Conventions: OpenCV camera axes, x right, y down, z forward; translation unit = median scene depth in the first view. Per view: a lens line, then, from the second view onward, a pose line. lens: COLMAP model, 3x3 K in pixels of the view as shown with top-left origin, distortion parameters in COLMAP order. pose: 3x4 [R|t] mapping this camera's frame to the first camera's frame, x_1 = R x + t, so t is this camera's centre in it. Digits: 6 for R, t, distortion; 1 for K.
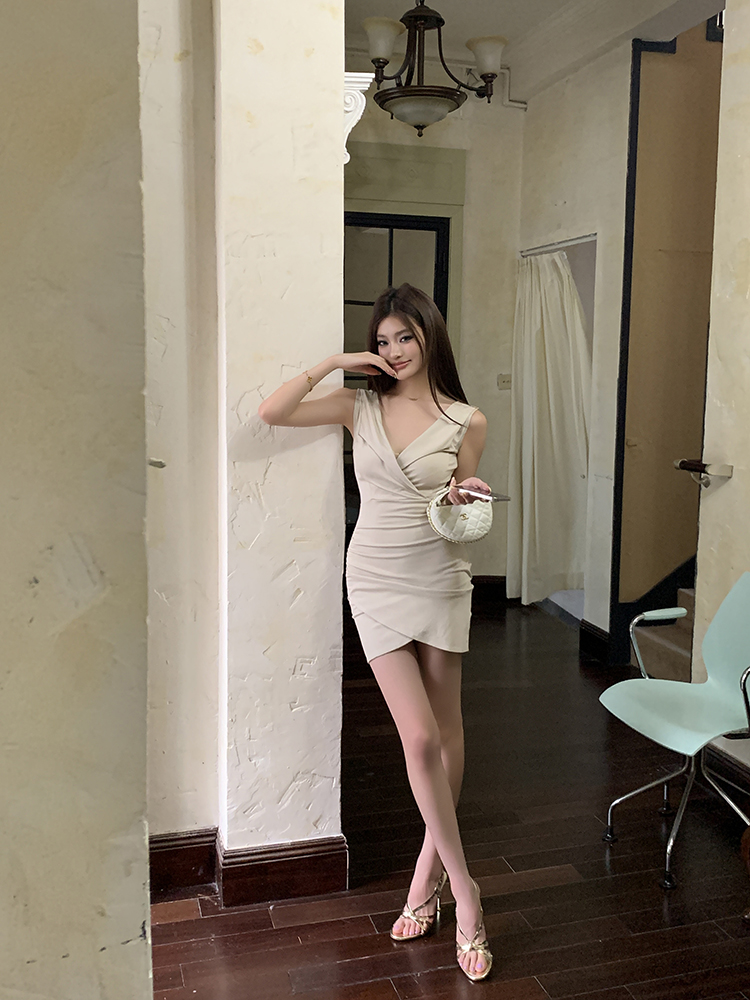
lens RADIAL K [[991.0, 0, 375.0], [0, 991.0, 500.0], [0, 0, 1]] dist [-0.002193, -0.004668]
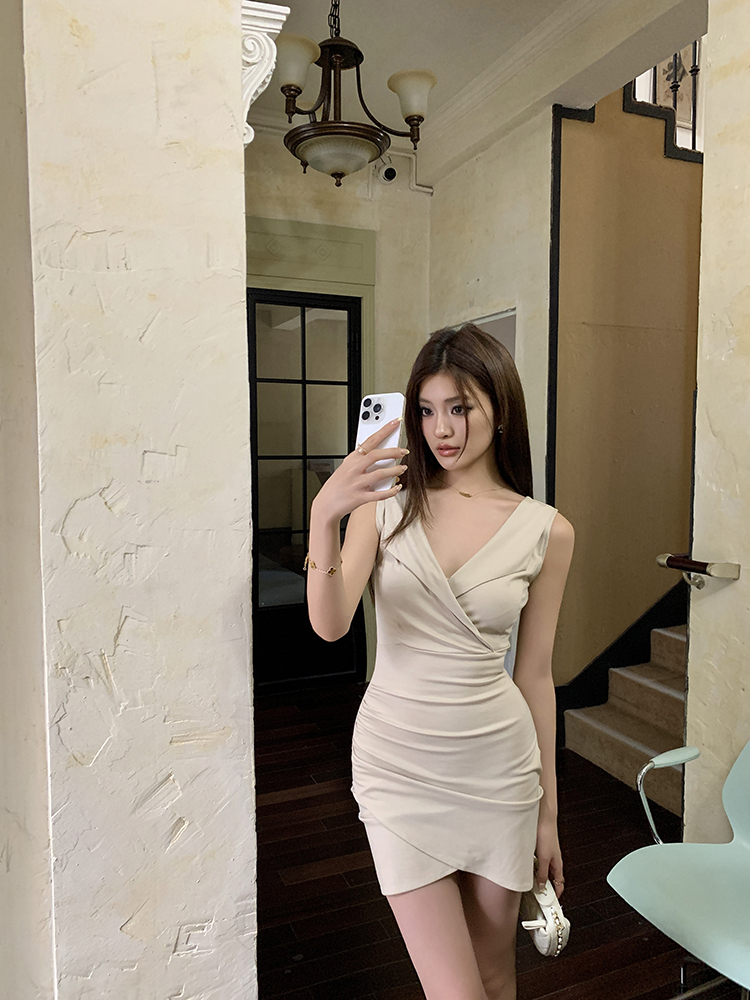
lens RADIAL K [[751.2, 0, 375.0], [0, 751.2, 500.0], [0, 0, 1]] dist [0.051094, -0.049330]
pose [[0.992877, -0.019372, 0.117557, -0.006622], [0.026008, 0.998138, -0.055179, -0.051720], [-0.116270, 0.057844, 0.991532, 0.352299]]
